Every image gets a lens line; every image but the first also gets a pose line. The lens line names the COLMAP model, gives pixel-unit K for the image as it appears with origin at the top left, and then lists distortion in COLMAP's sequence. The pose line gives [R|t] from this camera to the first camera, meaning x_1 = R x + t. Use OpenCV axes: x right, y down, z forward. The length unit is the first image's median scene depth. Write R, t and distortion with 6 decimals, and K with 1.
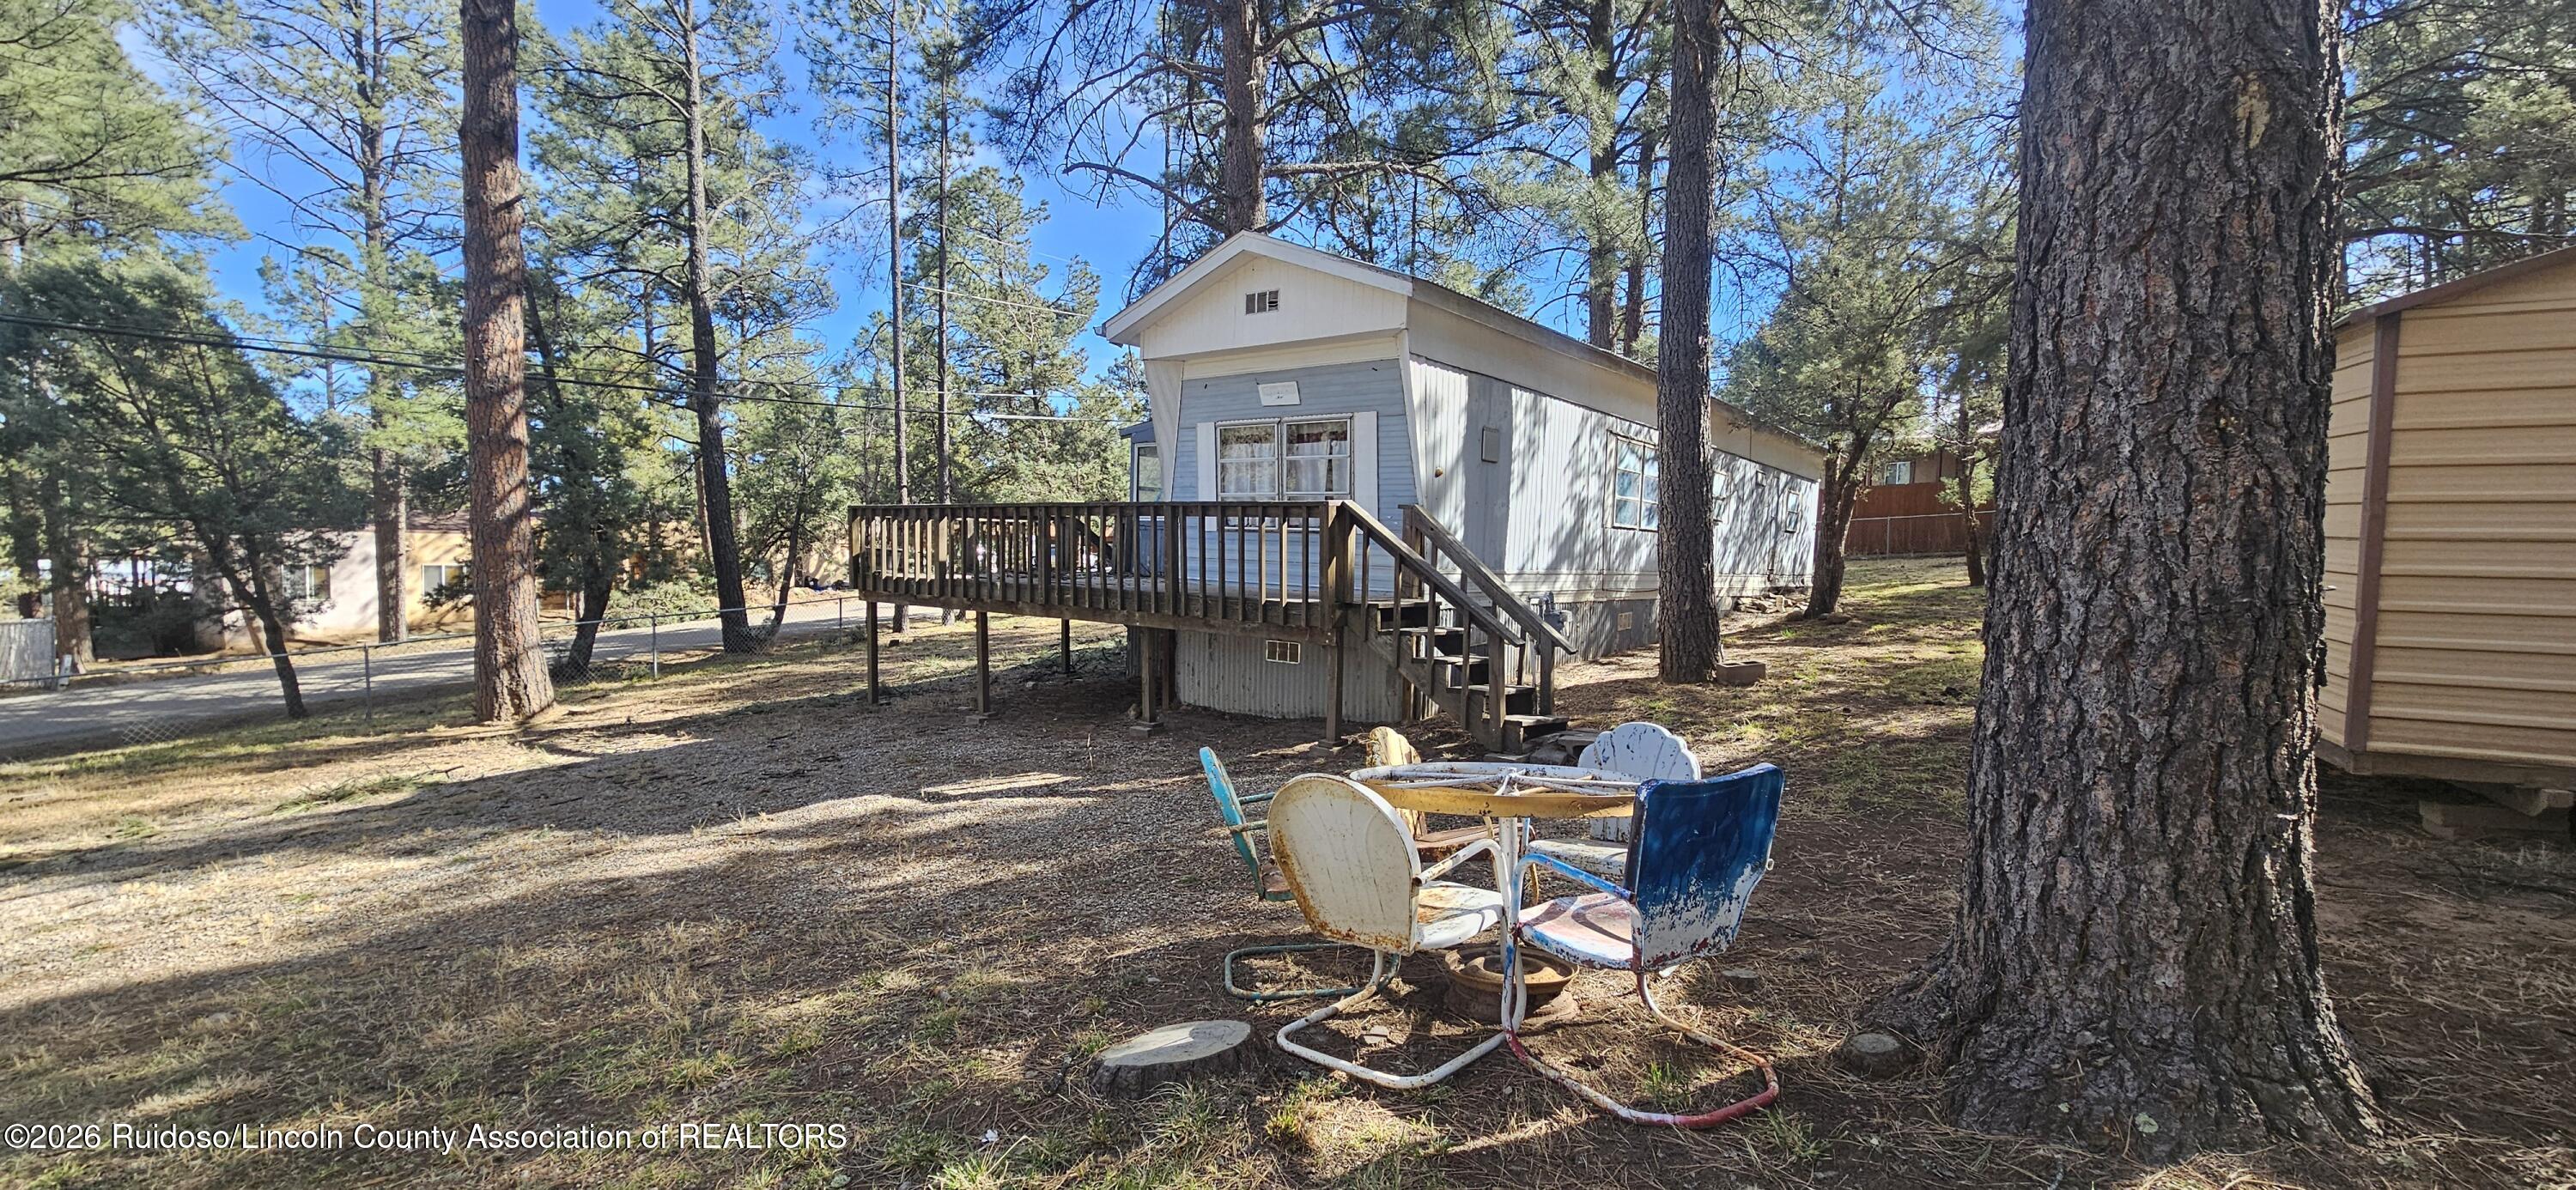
lens RADIAL K [[1058.8, 0, 1297.5], [0, 1058.8, 595.0], [0, 0, 1]] dist [0.003357, 0.000426]
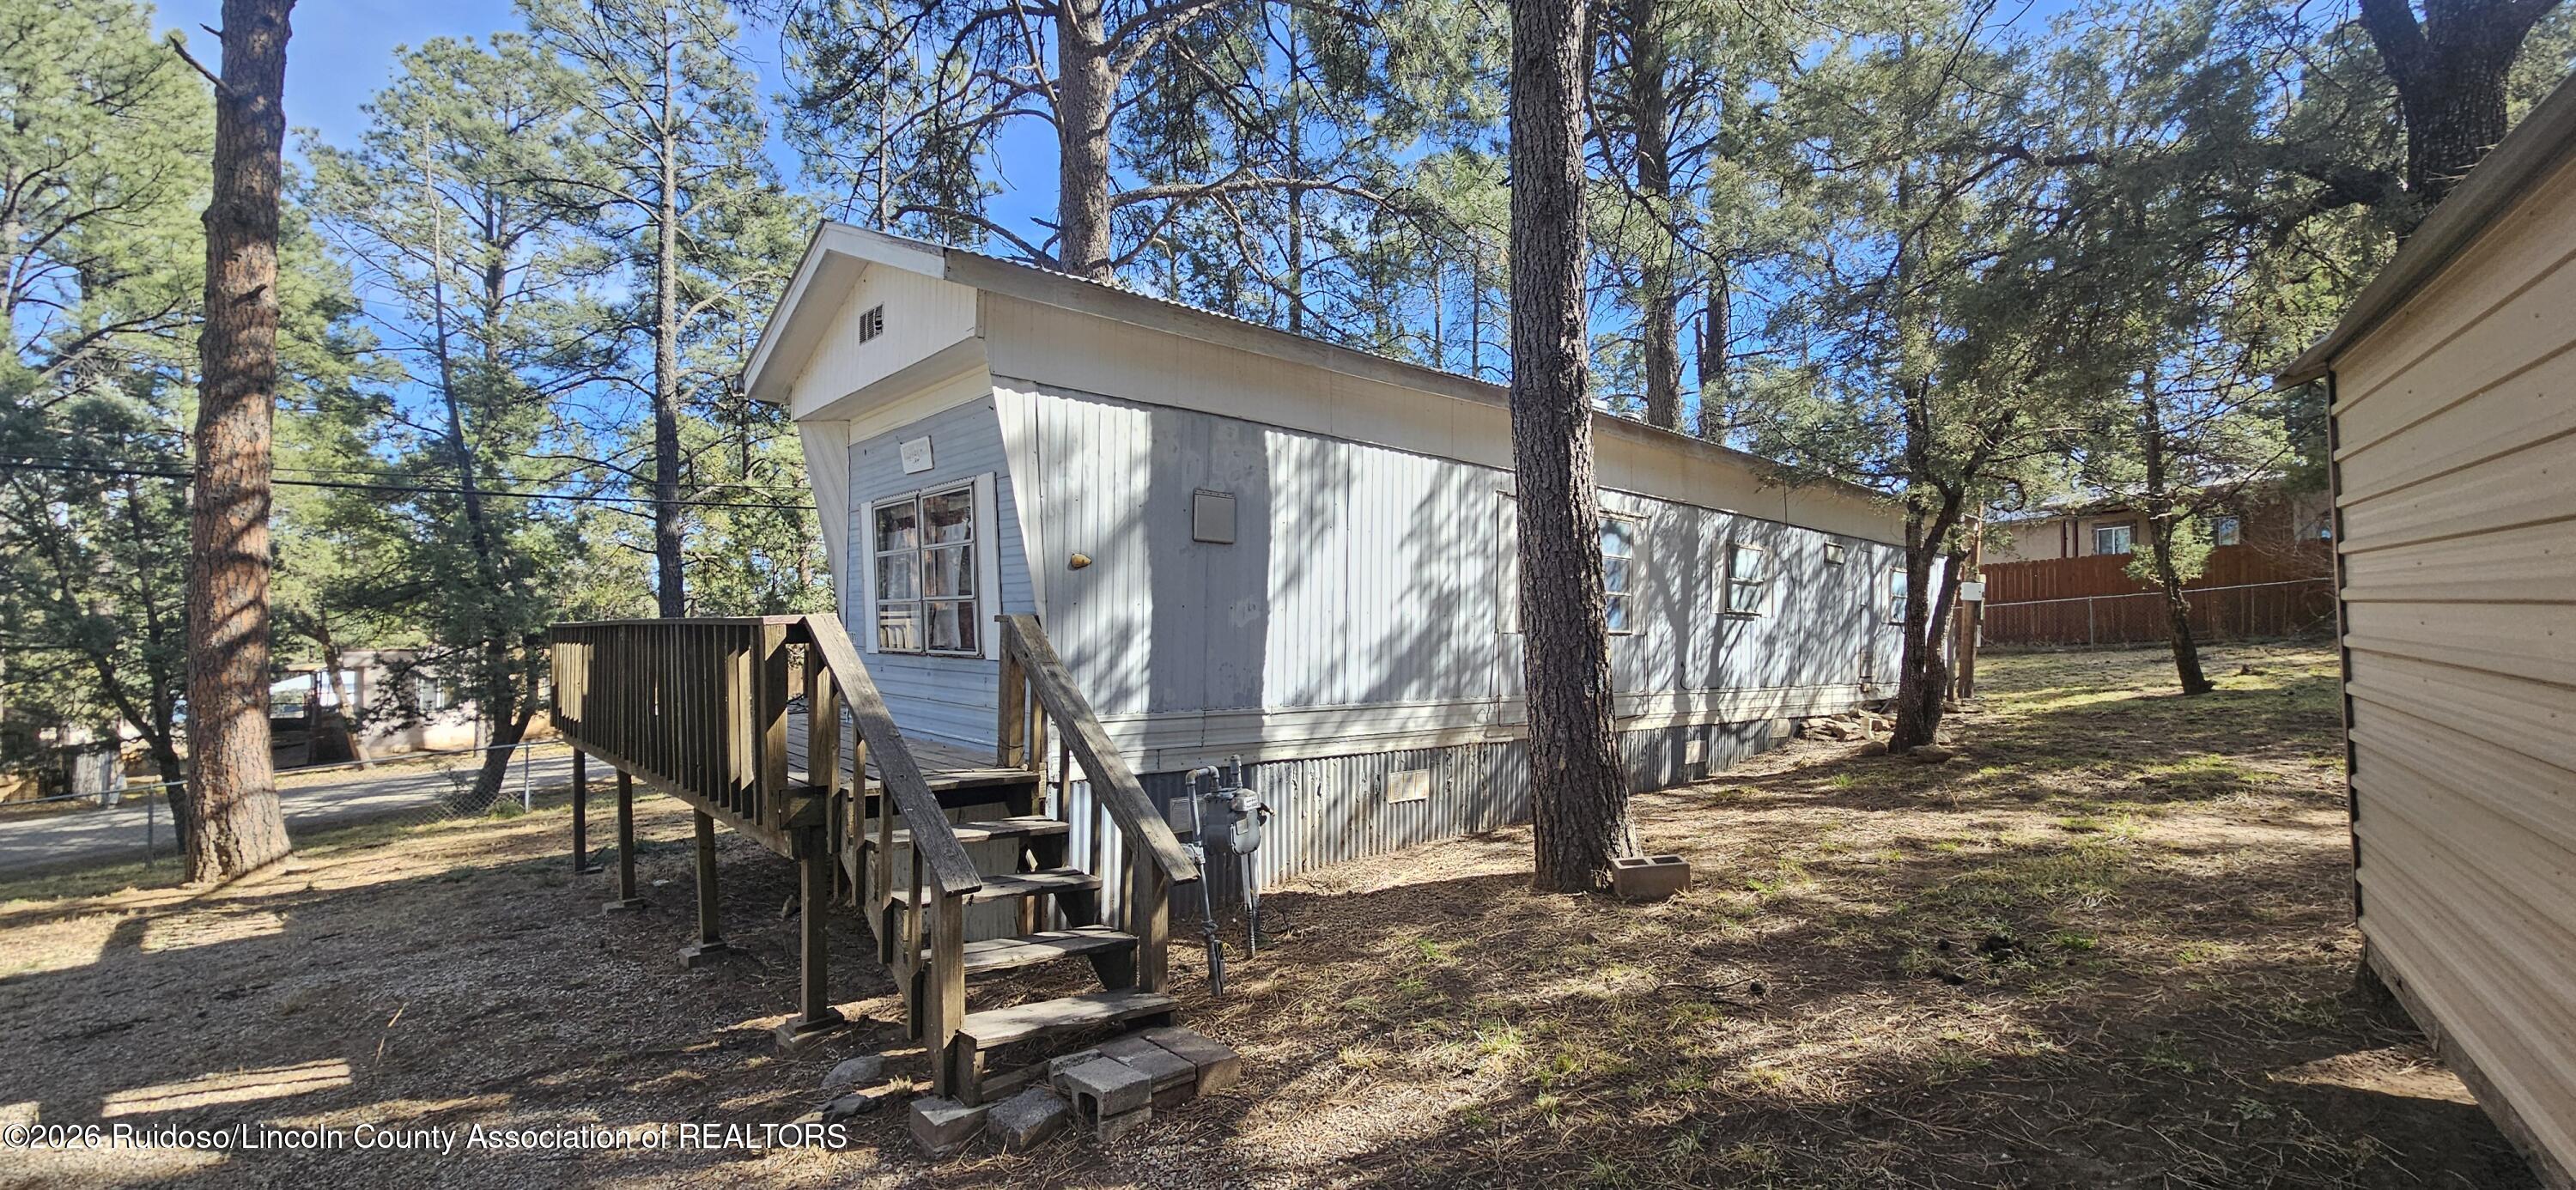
lens RADIAL K [[1058.8, 0, 1297.5], [0, 1058.8, 595.0], [0, 0, 1]] dist [0.003357, 0.000426]
pose [[0.983855, -0.024446, -0.177292, 0.276597], [0.009289, 0.996267, -0.085821, -0.030064], [0.178728, 0.082789, 0.980409, 0.299831]]
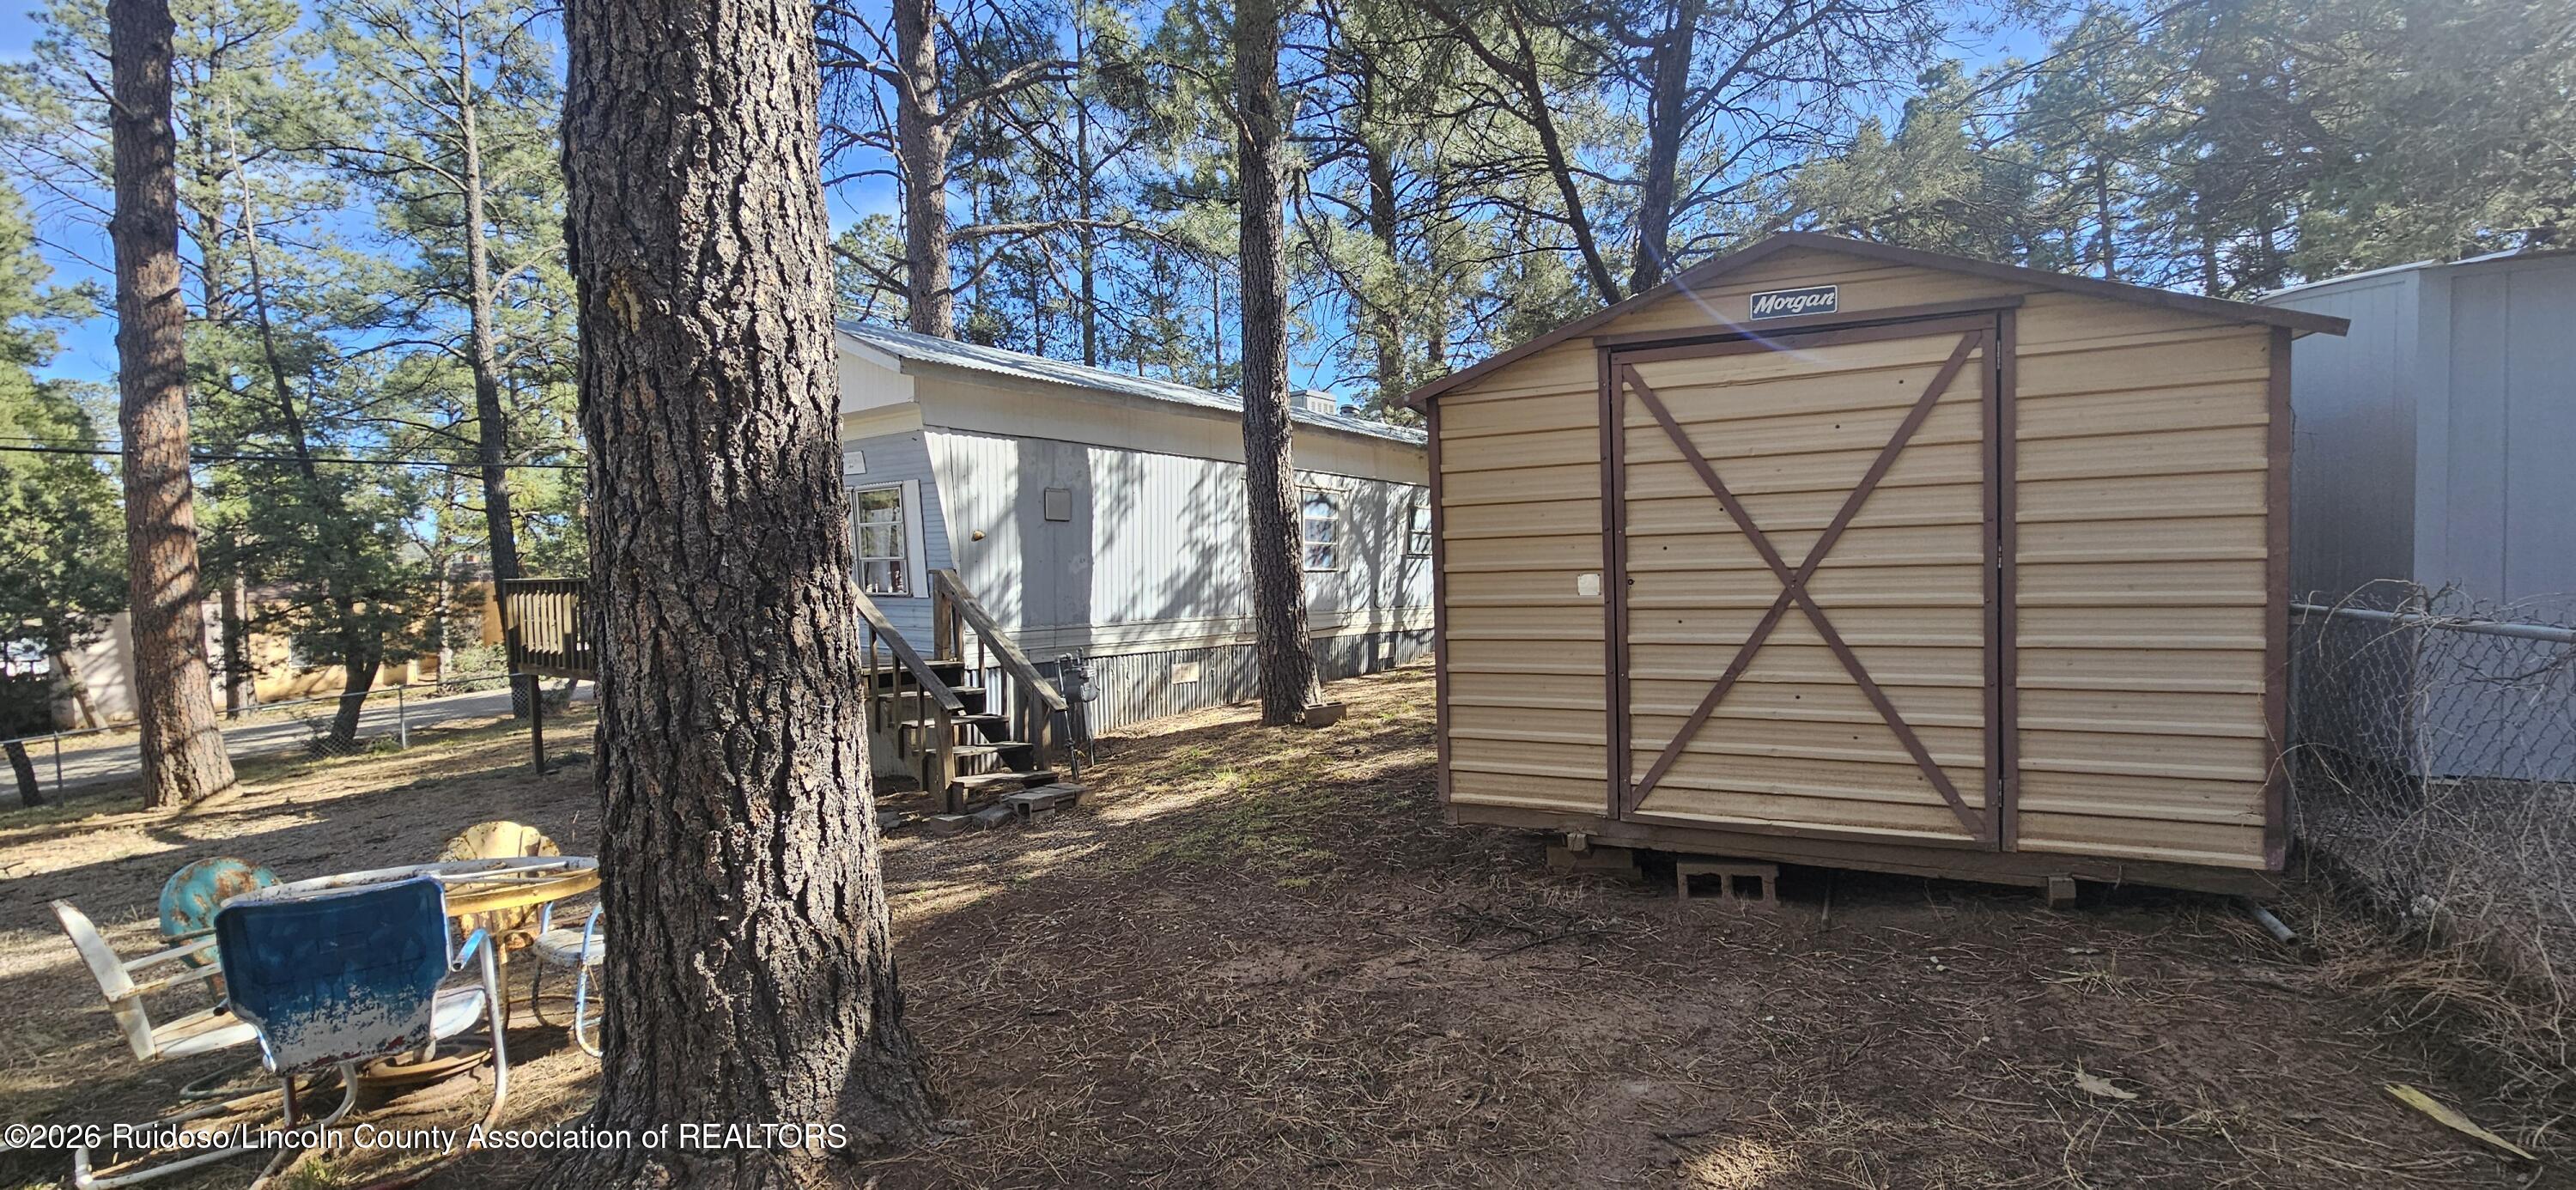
lens RADIAL K [[1058.8, 0, 1297.5], [0, 1058.8, 595.0], [0, 0, 1]] dist [0.003357, 0.000426]
pose [[0.999119, -0.039325, 0.014671, 0.317362], [0.039635, 0.998984, -0.021451, -0.017465], [-0.013813, 0.022014, 0.999662, -0.029283]]
